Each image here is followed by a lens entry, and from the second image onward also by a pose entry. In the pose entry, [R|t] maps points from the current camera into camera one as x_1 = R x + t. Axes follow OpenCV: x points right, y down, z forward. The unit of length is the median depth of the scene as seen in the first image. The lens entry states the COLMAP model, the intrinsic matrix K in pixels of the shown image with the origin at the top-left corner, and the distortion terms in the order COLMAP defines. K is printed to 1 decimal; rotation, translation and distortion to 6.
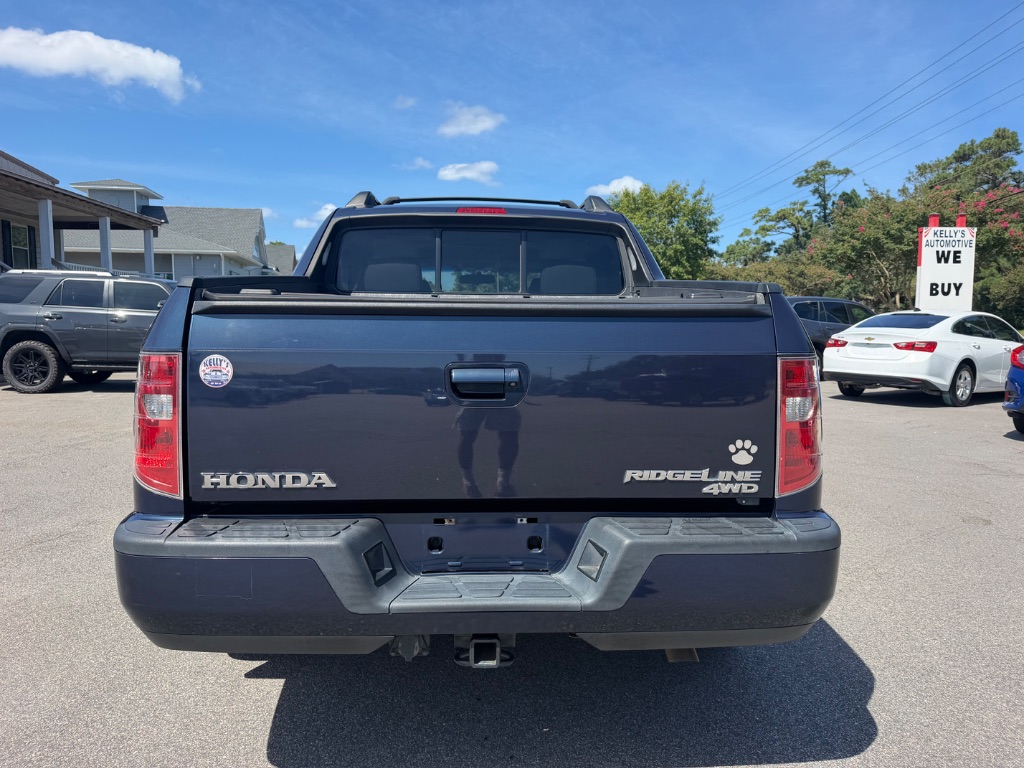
lens RADIAL K [[730.6, 0, 512.0], [0, 730.6, 384.0], [0, 0, 1]] dist [0.038916, -0.068139]
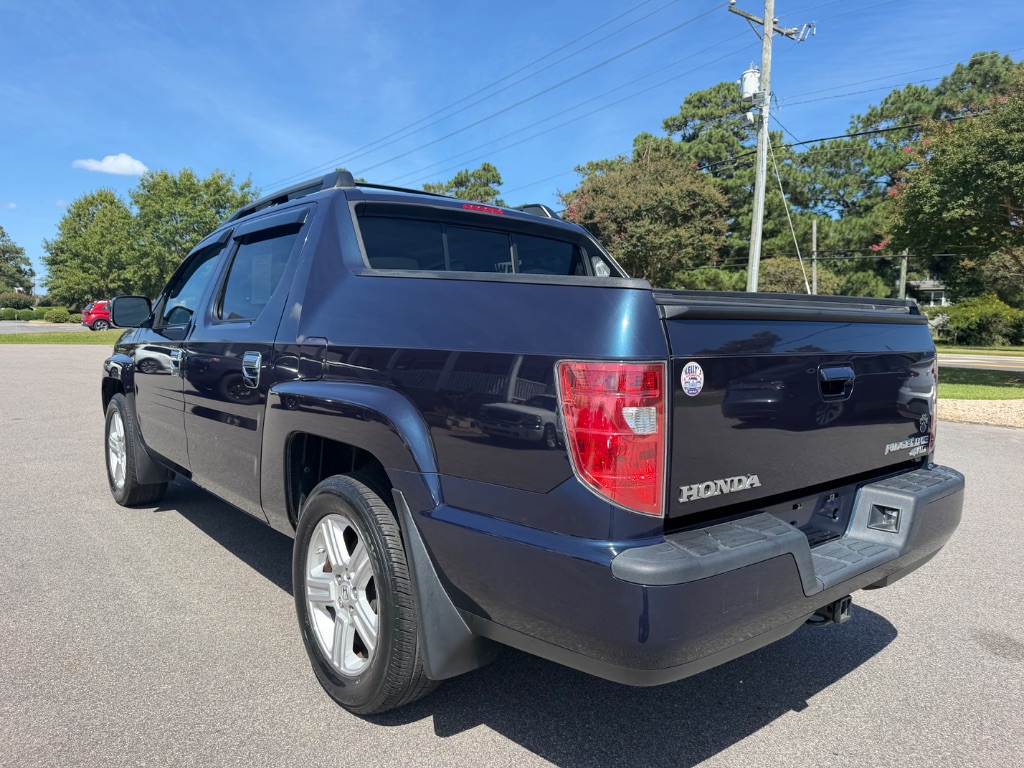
lens RADIAL K [[730.6, 0, 512.0], [0, 730.6, 384.0], [0, 0, 1]] dist [0.038916, -0.068139]
pose [[0.785836, -0.038909, 0.617210, -0.609970], [0.036509, 0.999197, 0.016505, -0.018198], [-0.617356, 0.009563, 0.786626, 0.203705]]
